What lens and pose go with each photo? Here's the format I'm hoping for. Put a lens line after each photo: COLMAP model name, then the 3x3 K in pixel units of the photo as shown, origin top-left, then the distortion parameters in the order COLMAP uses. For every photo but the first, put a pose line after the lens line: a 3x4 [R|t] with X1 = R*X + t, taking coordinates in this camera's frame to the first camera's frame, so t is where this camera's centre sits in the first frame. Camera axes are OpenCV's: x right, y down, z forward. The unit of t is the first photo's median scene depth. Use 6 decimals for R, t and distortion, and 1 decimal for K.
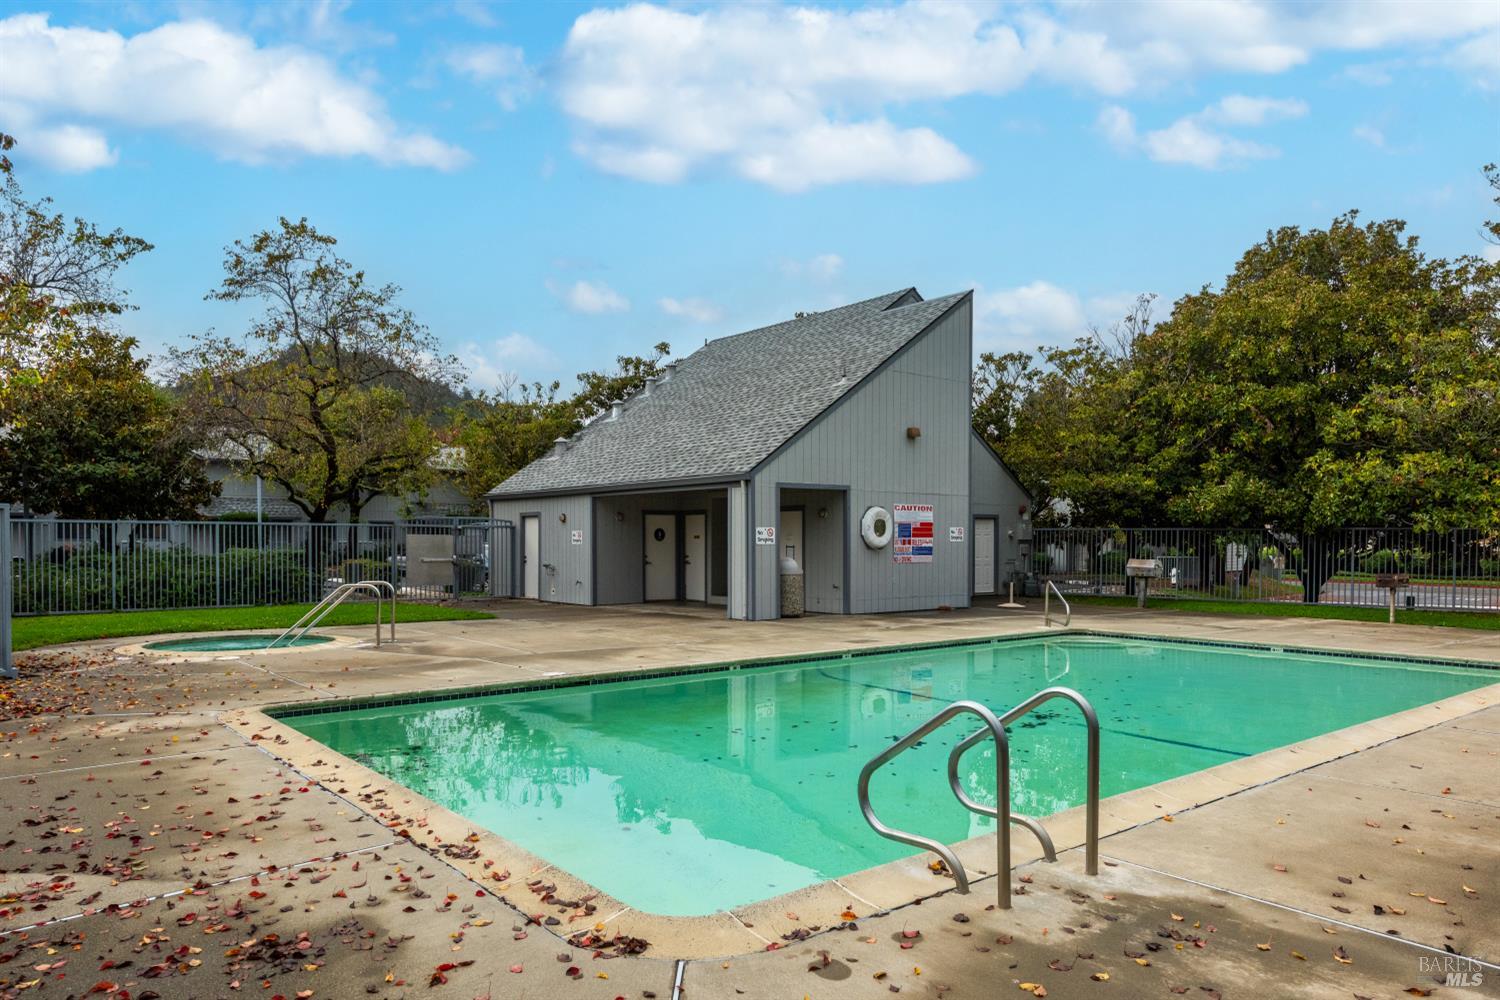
lens RADIAL K [[975.4, 0, 754.3], [0, 975.4, 564.0], [0, 0, 1]] dist [0.013817, -0.005642]
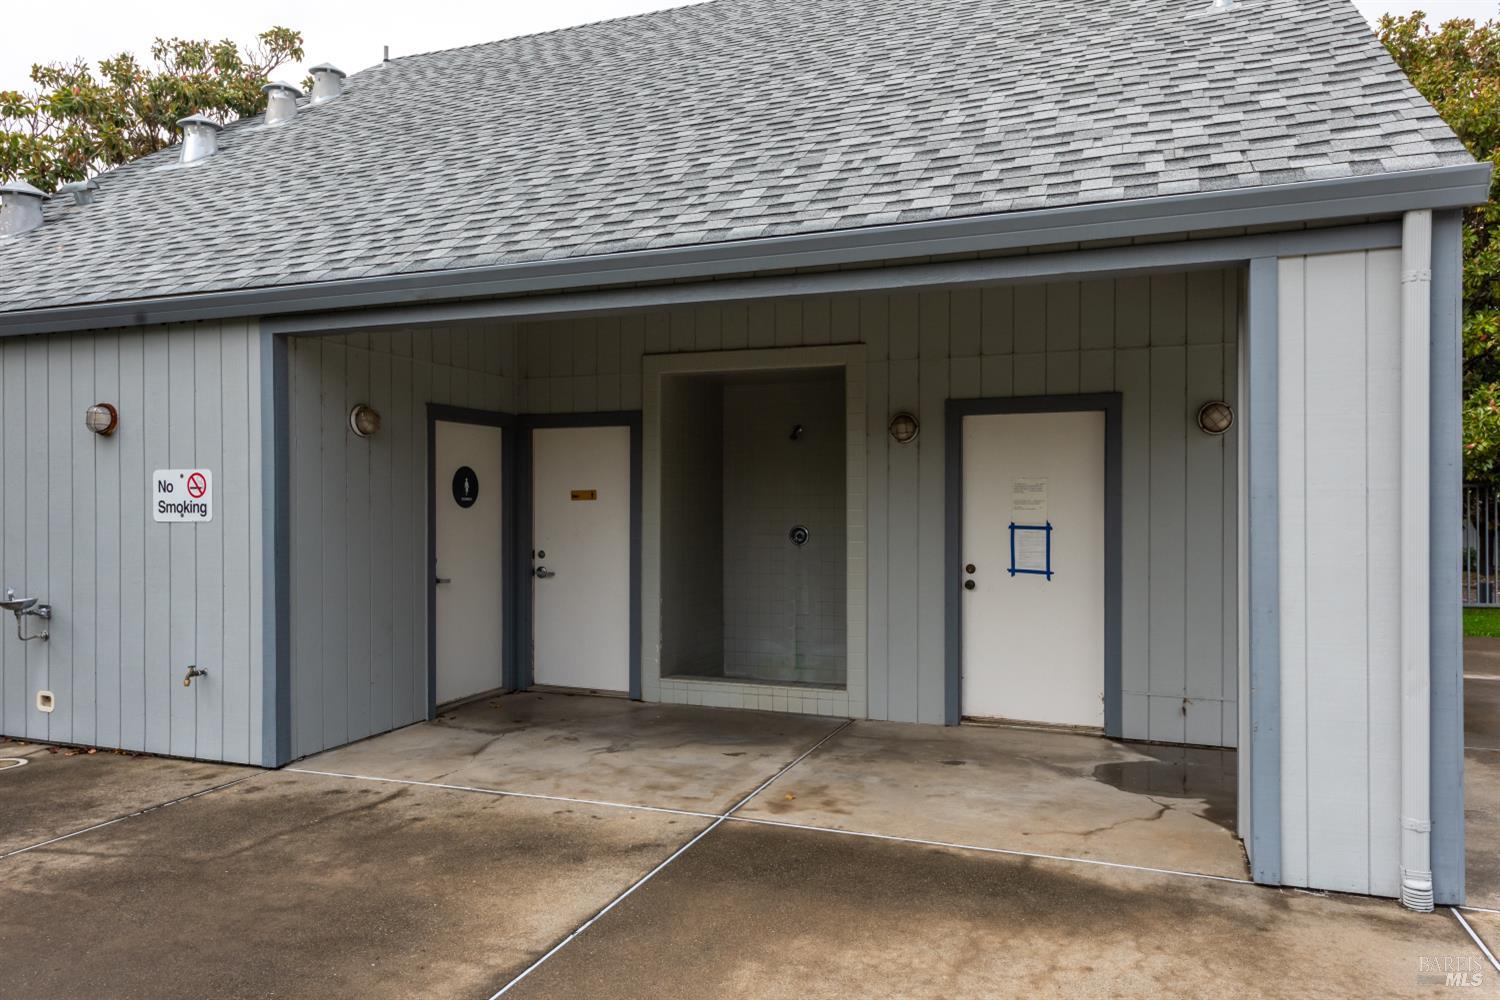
lens RADIAL K [[1043.3, 0, 750.0], [0, 1043.3, 500.0], [0, 0, 1]] dist [0.006689, 0.000801]
pose [[0.868510, 0.000702, 0.495672, -0.192316], [0.012321, 0.999659, -0.023006, -0.018118], [-0.495519, 0.026088, 0.868205, 0.702746]]
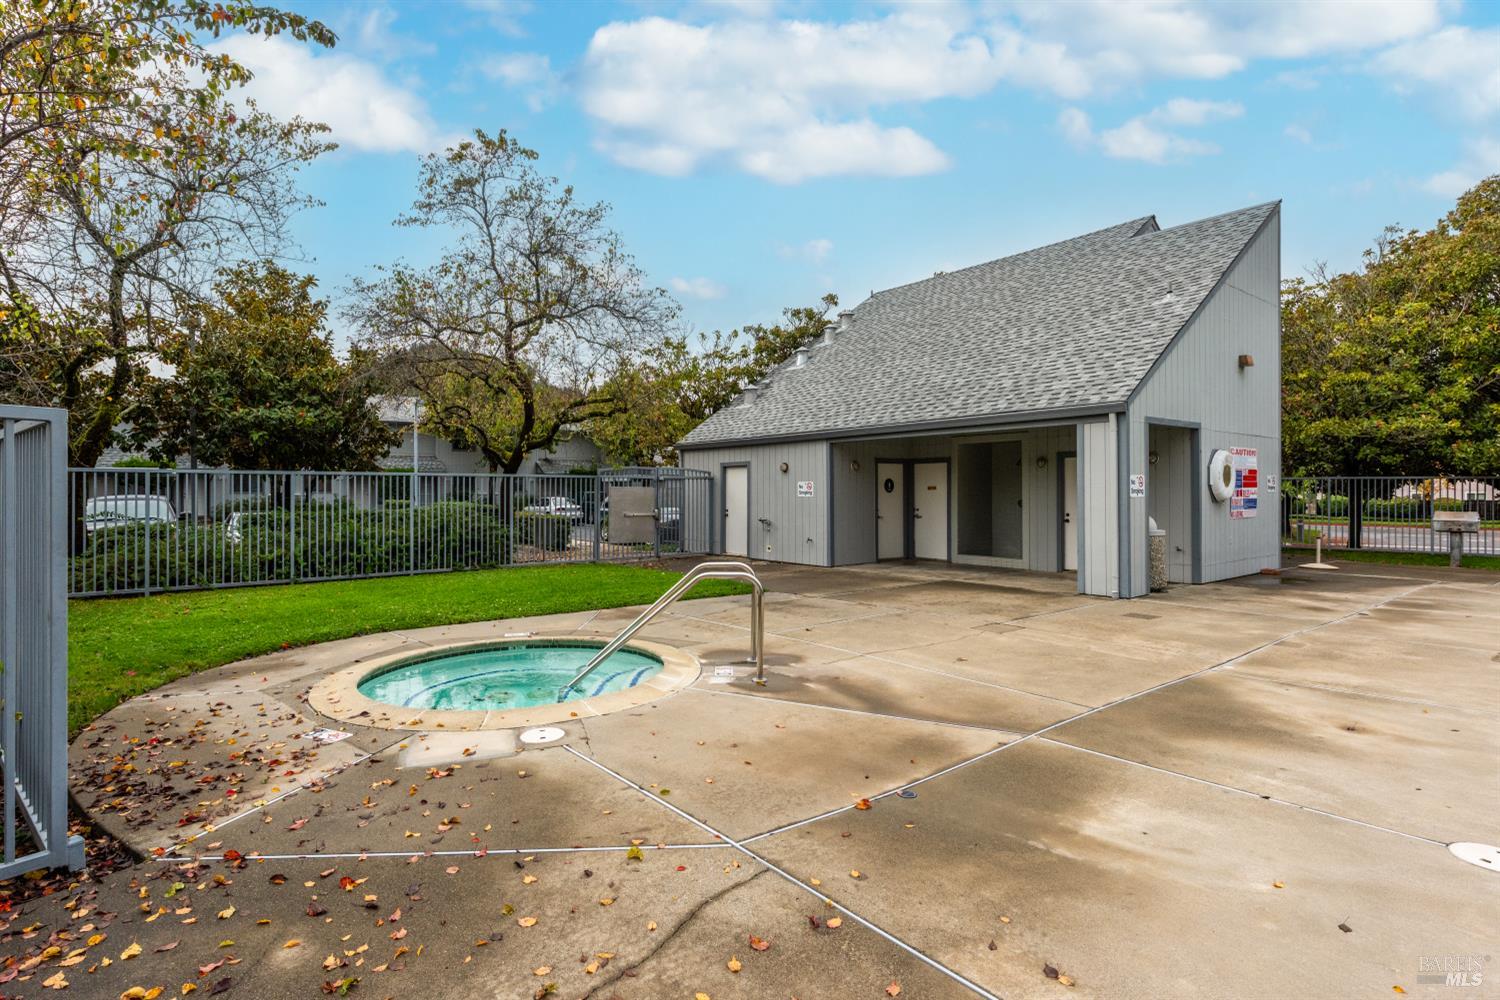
lens RADIAL K [[729.0, 0, 750.0], [0, 729.0, 500.0], [0, 0, 1]] dist [0.001248, 0.000574]
pose [[0.999955, -0.003648, -0.008714, -0.231284], [0.003544, 0.999923, -0.011877, -0.009733], [0.008757, 0.011846, 0.999891, 0.342509]]
